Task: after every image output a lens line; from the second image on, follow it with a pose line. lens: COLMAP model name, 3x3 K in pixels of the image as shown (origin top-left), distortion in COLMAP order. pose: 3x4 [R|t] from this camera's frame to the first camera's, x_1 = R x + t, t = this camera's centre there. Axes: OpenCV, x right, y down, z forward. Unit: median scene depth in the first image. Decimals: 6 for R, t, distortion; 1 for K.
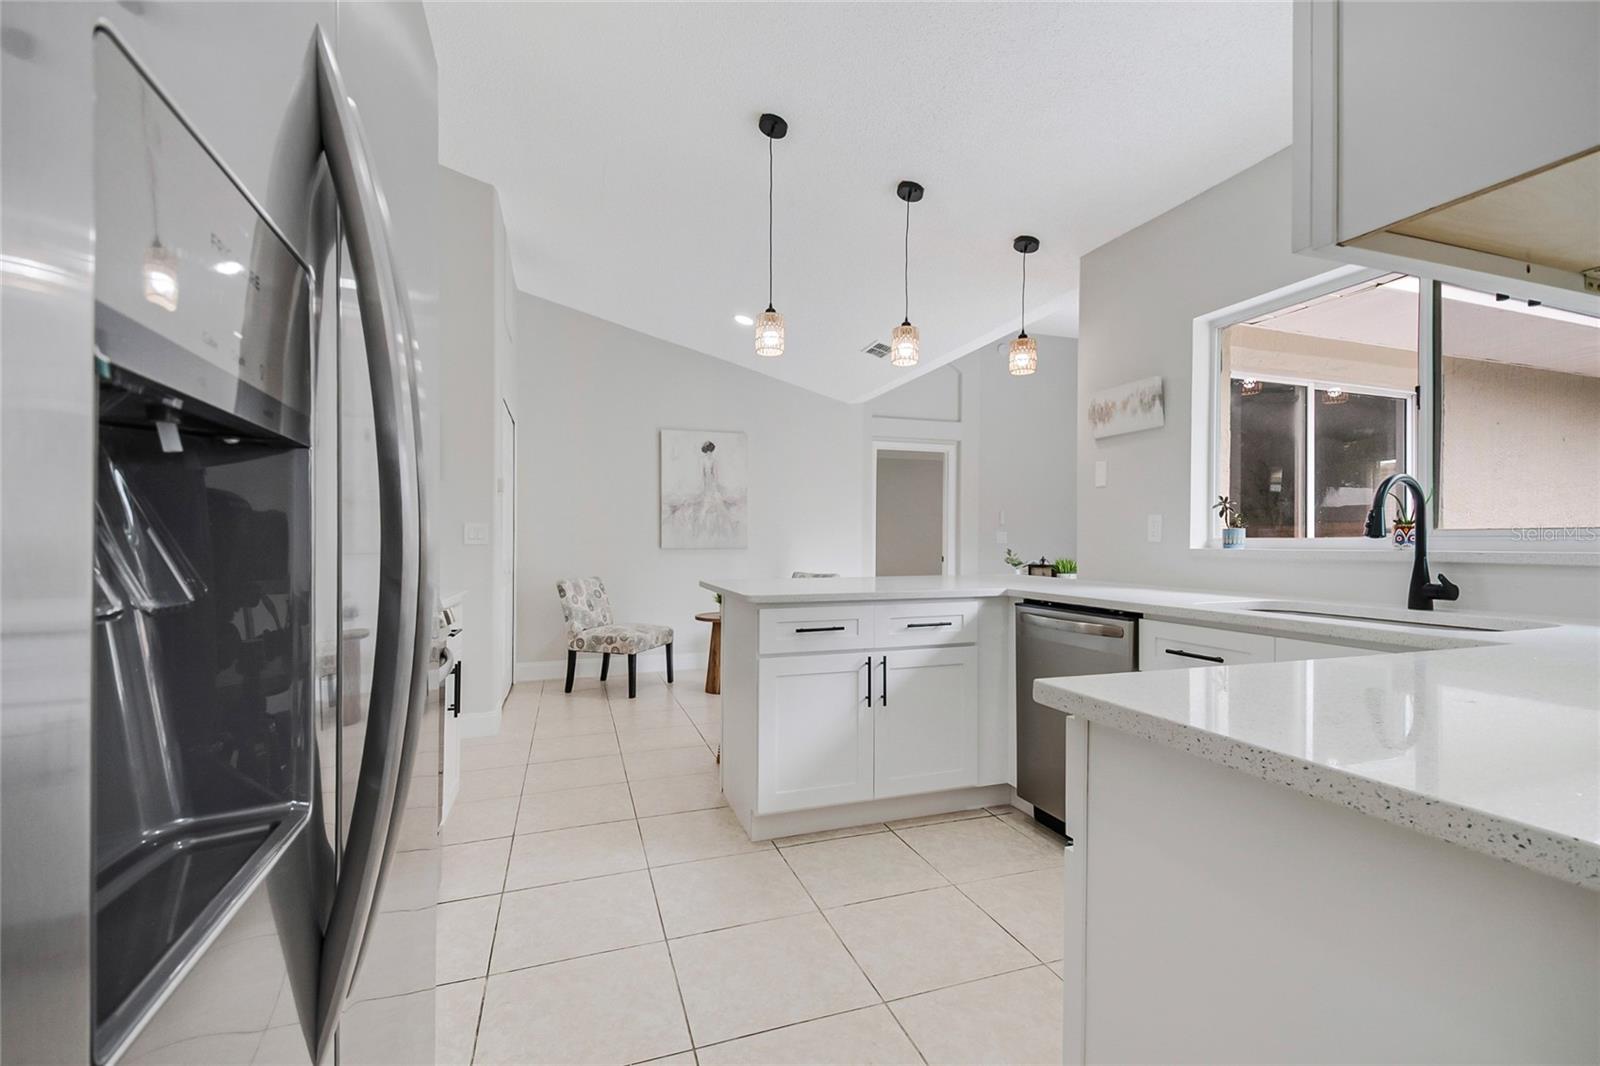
lens RADIAL K [[707.6, 0, 800.9], [0, 707.6, 550.3], [0, 0, 1]] dist [0.018689, -0.022207]
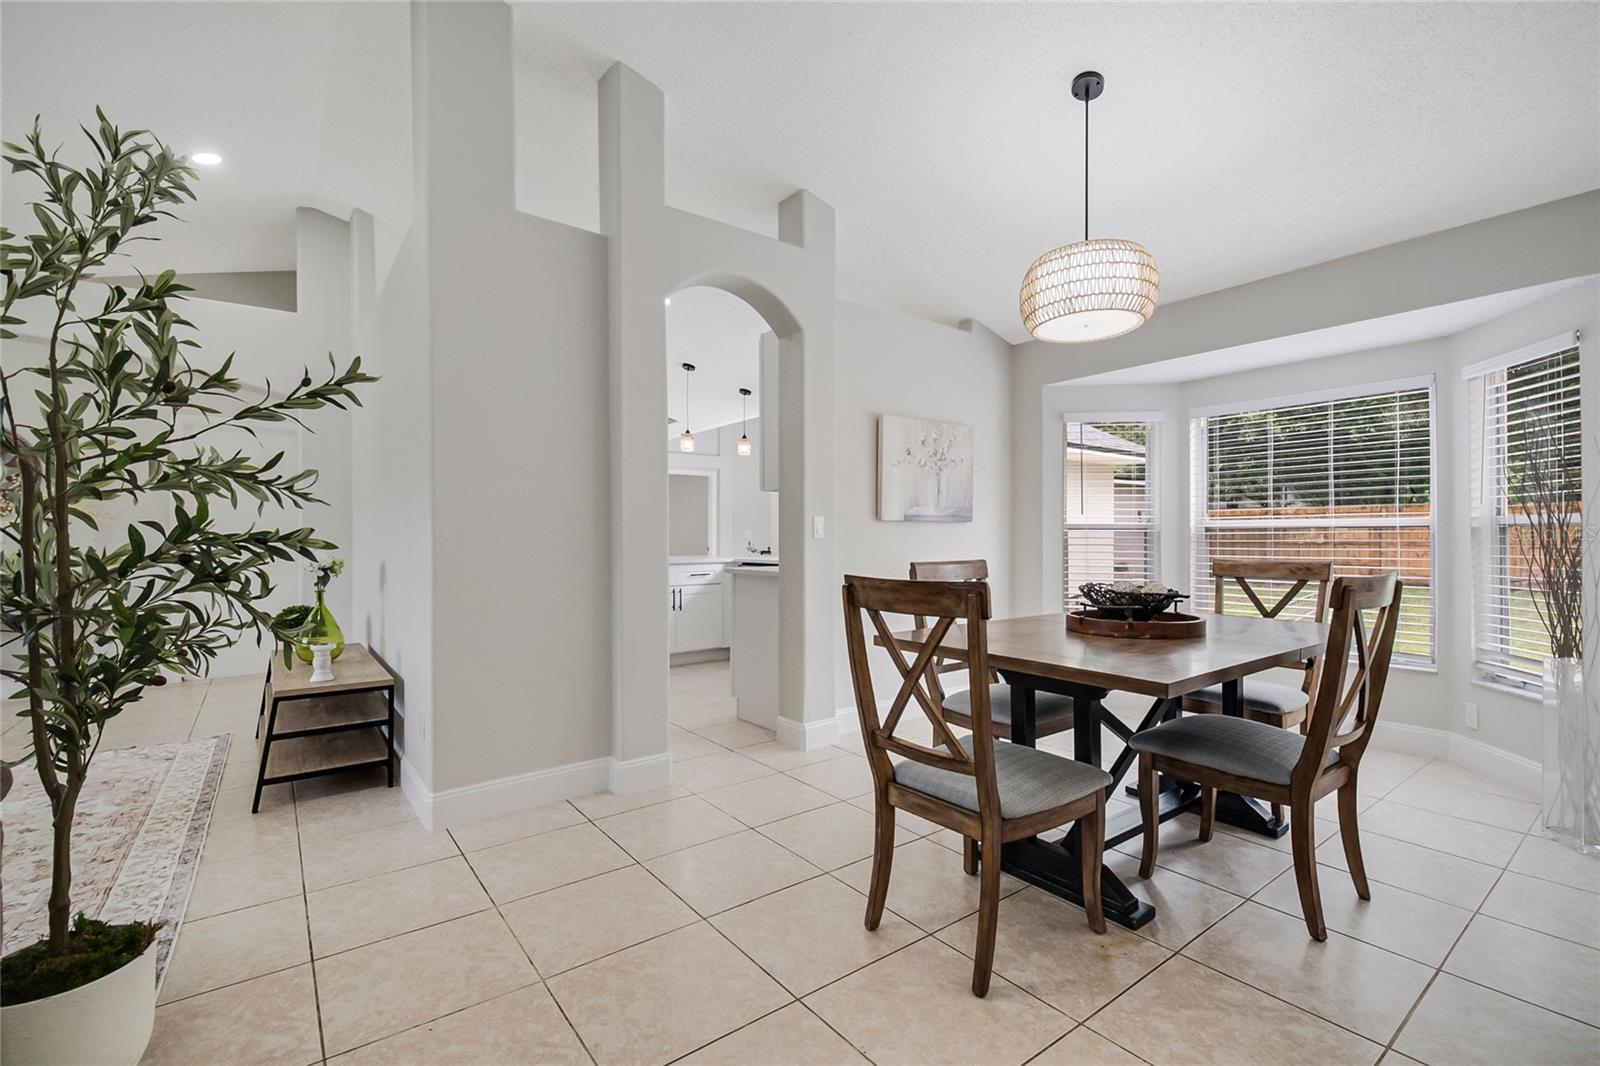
lens RADIAL K [[707.6, 0, 800.9], [0, 707.6, 550.3], [0, 0, 1]] dist [0.018689, -0.022207]
pose [[0.948320, -0.011029, 0.317124, -0.211941], [0.008928, 0.999928, 0.008078, 0.013139], [-0.317190, -0.004829, 0.948350, -1.146622]]
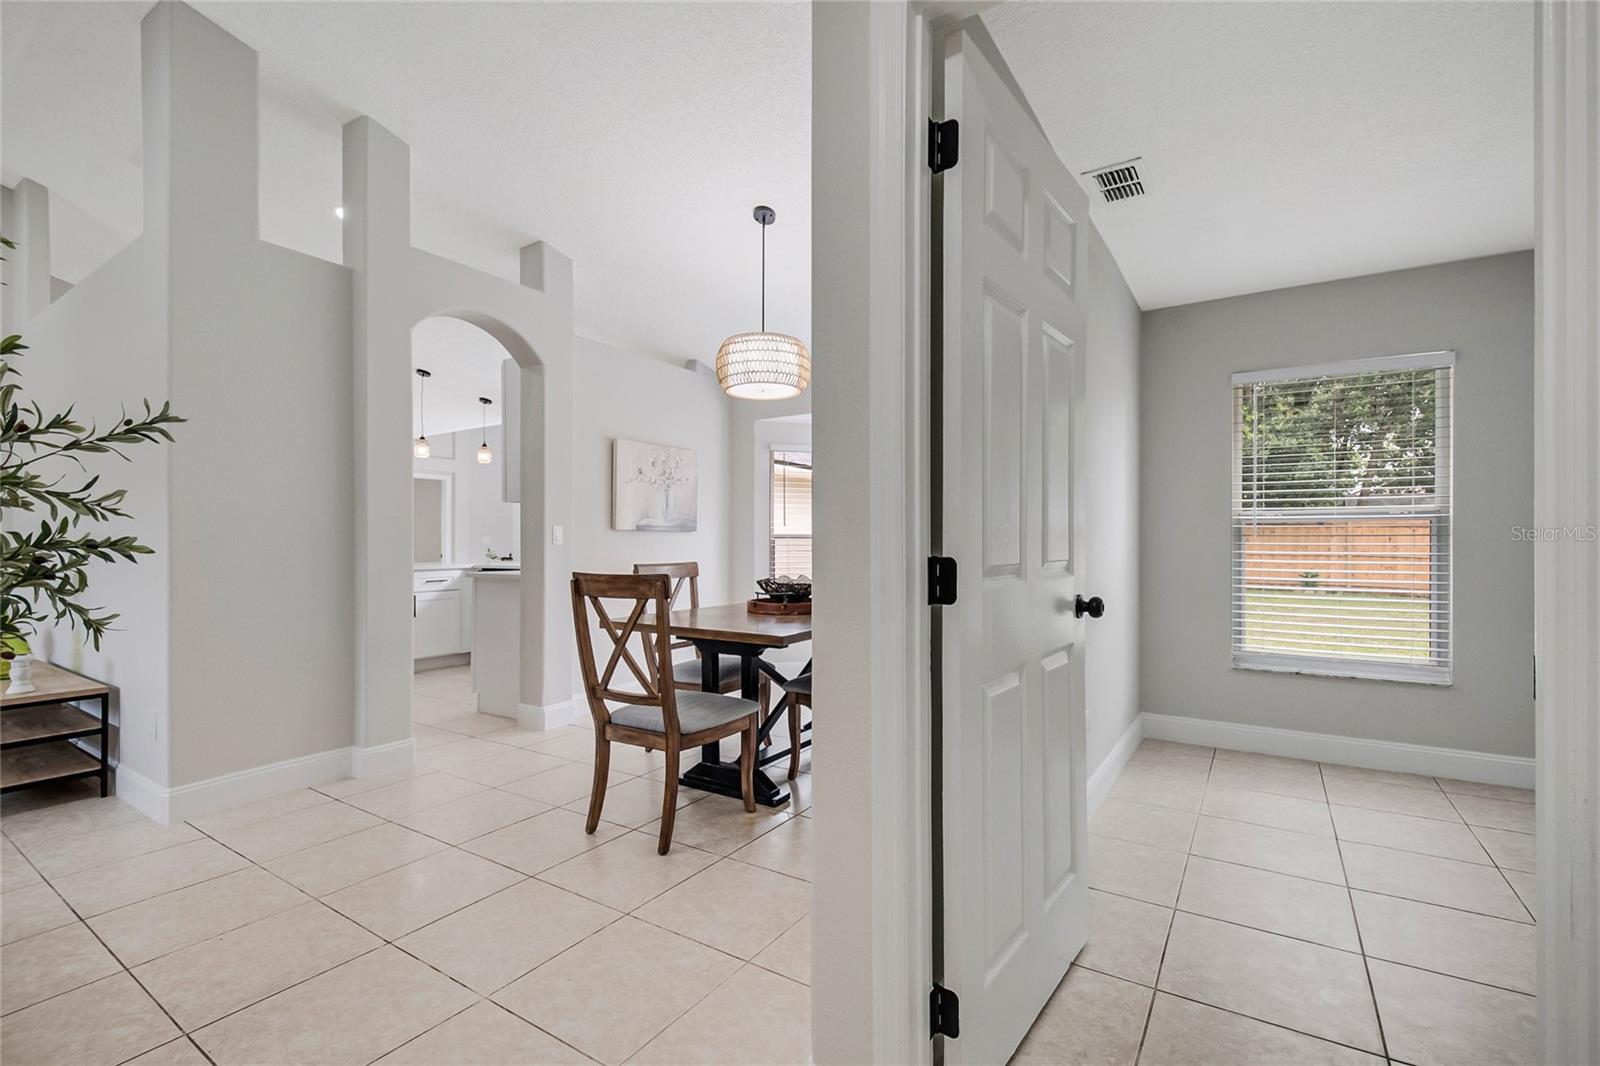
lens RADIAL K [[707.6, 0, 800.9], [0, 707.6, 550.3], [0, 0, 1]] dist [0.018689, -0.022207]
pose [[0.785481, -0.006330, 0.618854, -0.286581], [0.007232, 0.999973, 0.001048, 0.015016], [-0.618844, 0.003652, 0.785505, -1.401310]]
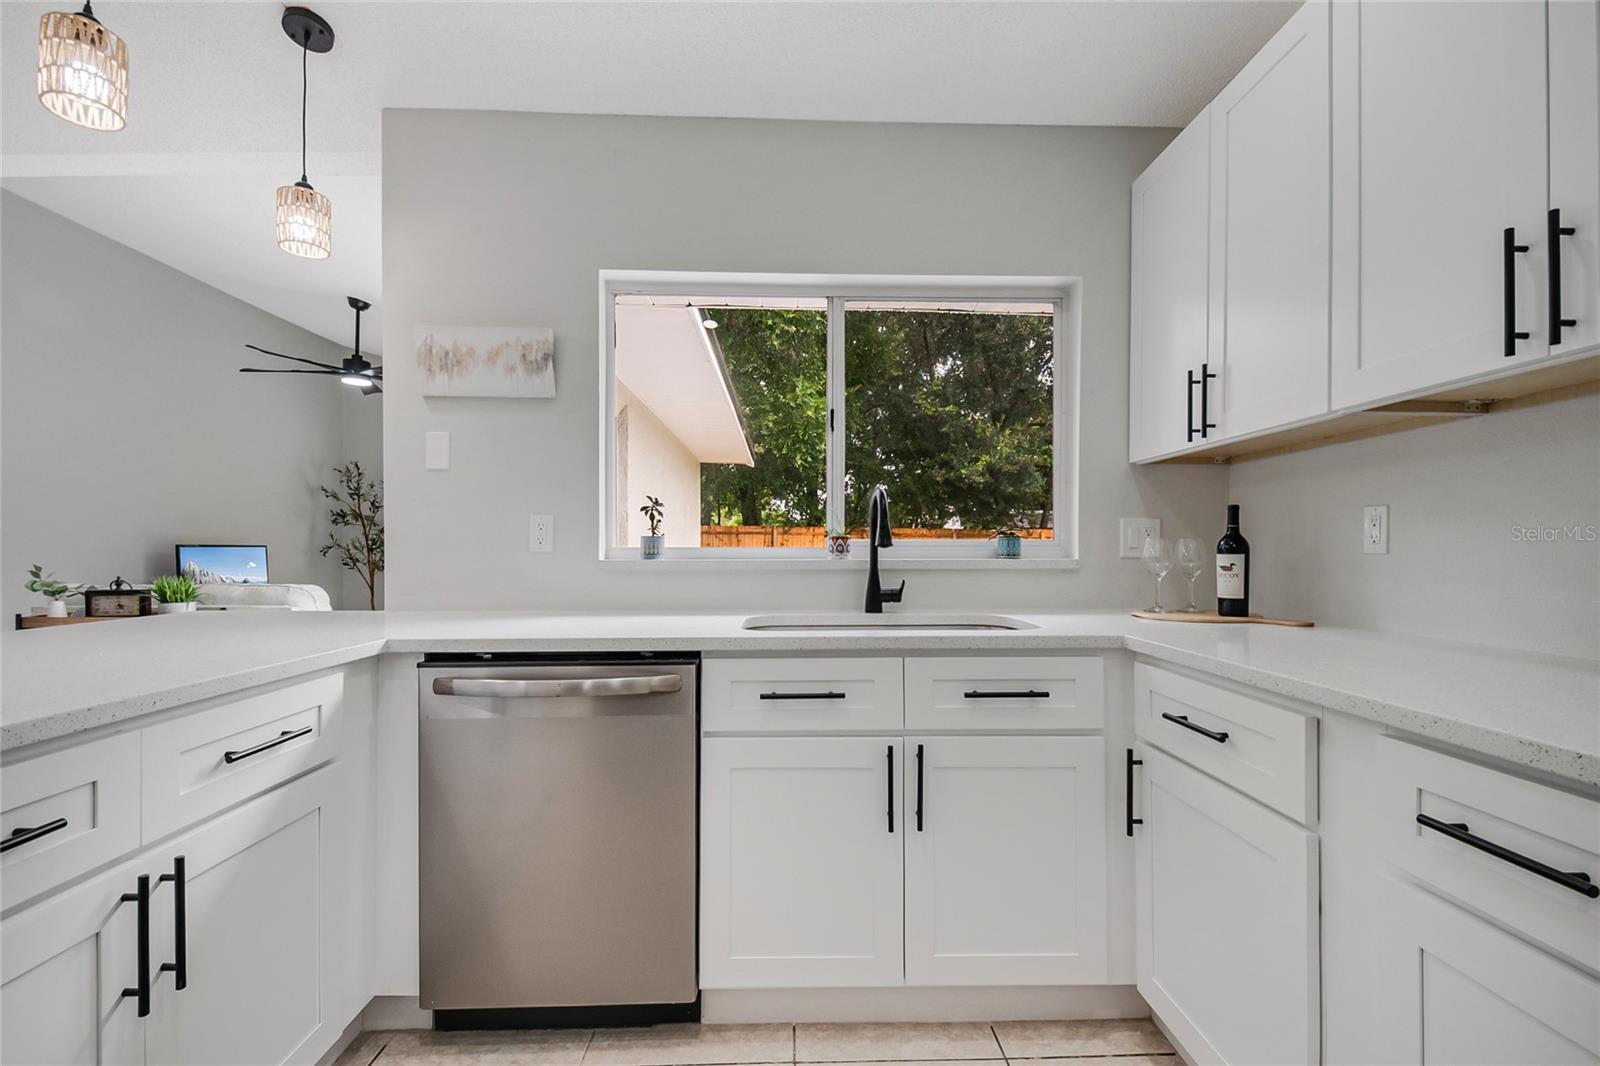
lens RADIAL K [[707.6, 0, 800.9], [0, 707.6, 550.3], [0, 0, 1]] dist [0.018689, -0.022207]
pose [[0.267400, -0.000398, 0.963586, -0.145745], [0.012888, 0.999912, -0.003163, -0.007789], [-0.963499, 0.013264, 0.267381, 0.555547]]
